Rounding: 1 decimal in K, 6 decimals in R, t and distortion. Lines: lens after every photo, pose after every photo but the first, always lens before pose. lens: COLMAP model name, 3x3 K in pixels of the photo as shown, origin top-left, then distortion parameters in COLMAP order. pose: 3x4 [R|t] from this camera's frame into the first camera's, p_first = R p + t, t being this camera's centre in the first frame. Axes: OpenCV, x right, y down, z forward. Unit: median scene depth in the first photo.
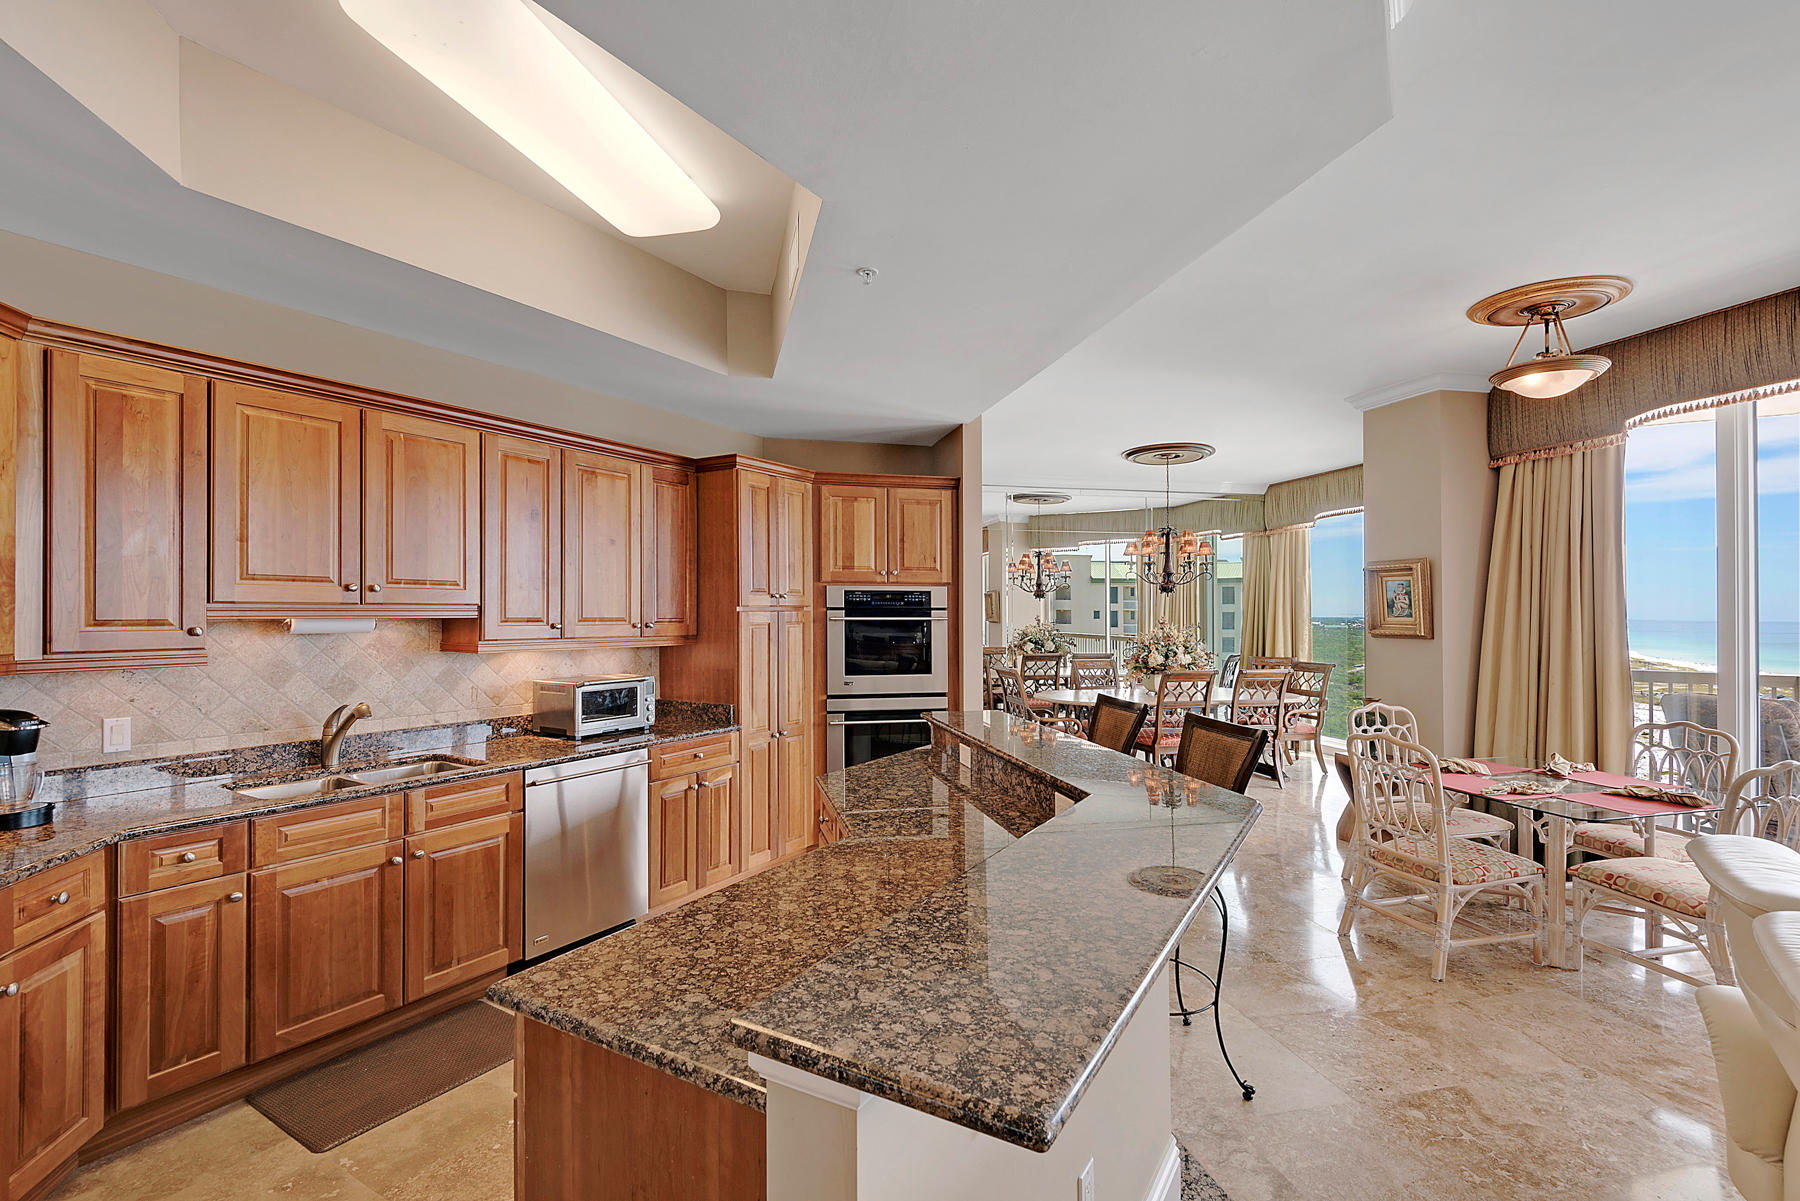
lens RADIAL K [[802.2, 0, 940.5], [0, 802.2, 607.5], [0, 0, 1]] dist [0.014148, -0.009280]
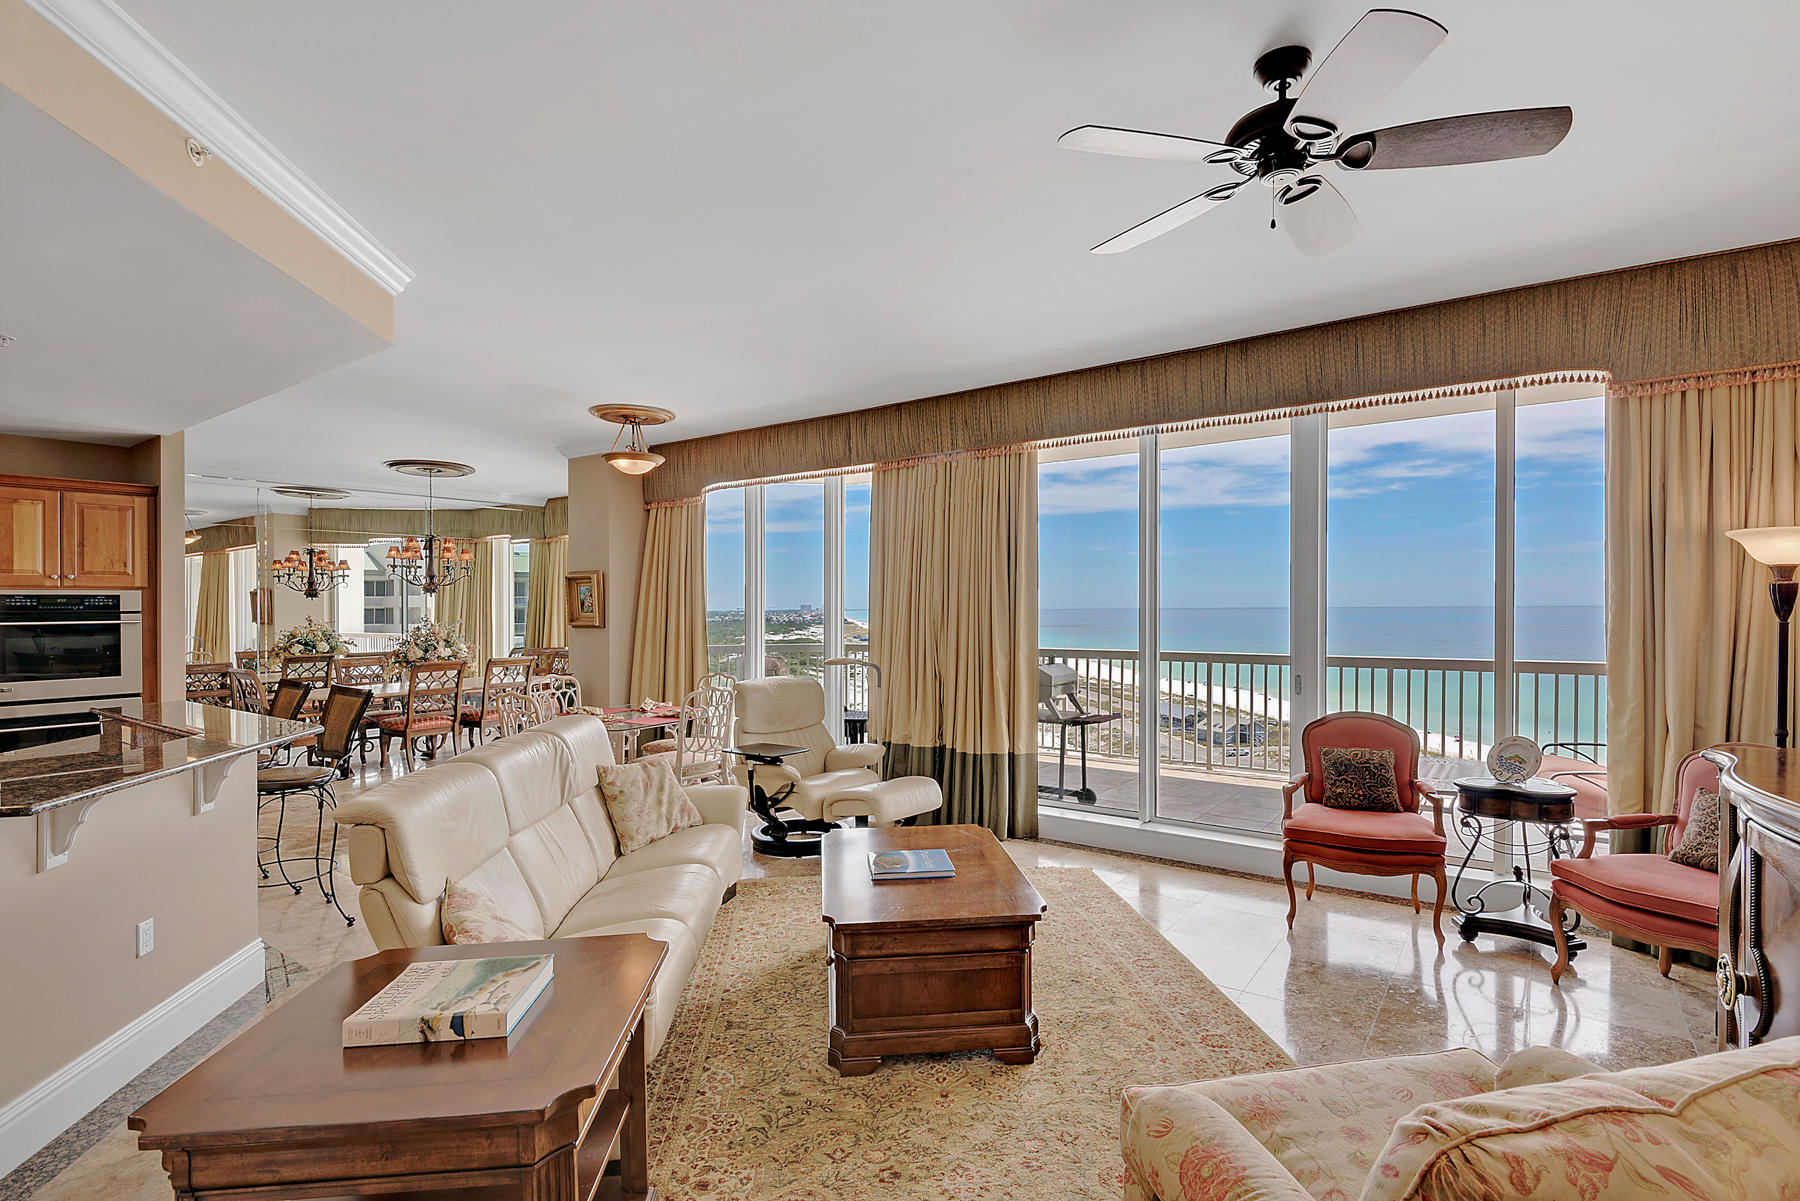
lens RADIAL K [[844.4, 0, 895.8], [0, 844.4, 621.6], [0, 0, 1]] dist [0.024194, -0.020747]
pose [[0.789041, -0.022508, 0.613928, 0.070519], [0.008714, 0.999638, 0.025450, -0.003506], [-0.614279, -0.014732, 0.788952, -0.323850]]
